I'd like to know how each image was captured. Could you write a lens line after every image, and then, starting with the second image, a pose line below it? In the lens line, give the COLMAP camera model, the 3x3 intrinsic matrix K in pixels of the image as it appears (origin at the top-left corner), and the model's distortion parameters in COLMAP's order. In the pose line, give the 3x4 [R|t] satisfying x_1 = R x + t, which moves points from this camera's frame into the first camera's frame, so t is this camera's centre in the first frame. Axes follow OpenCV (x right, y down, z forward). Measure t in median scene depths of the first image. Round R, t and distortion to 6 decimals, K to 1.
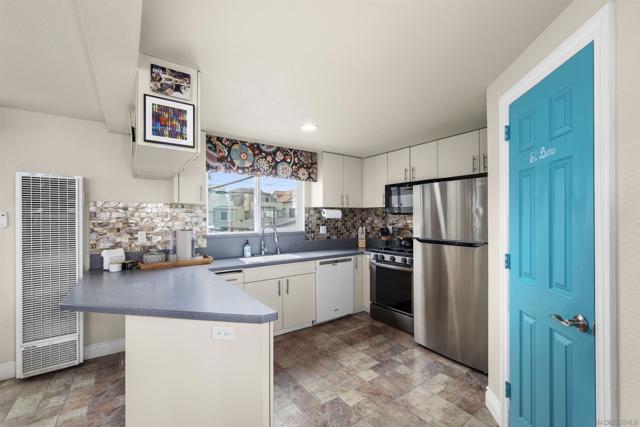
lens RADIAL K [[265.6, 0, 320.3], [0, 265.6, 216.1], [0, 0, 1]] dist [-0.001223, -0.000146]
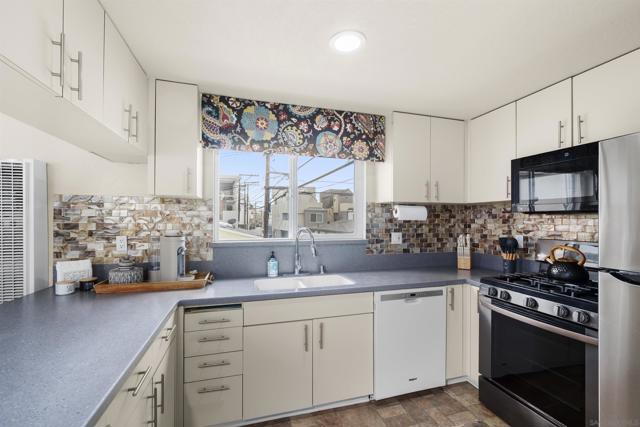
lens RADIAL K [[276.4, 0, 322.0], [0, 276.4, 218.8], [0, 0, 1]] dist [-0.000967, -0.000064]
pose [[0.946723, 0.005855, -0.321996, 0.065179], [-0.005174, 0.999982, 0.002971, 0.004629], [0.322008, -0.001146, 0.946736, 0.369492]]
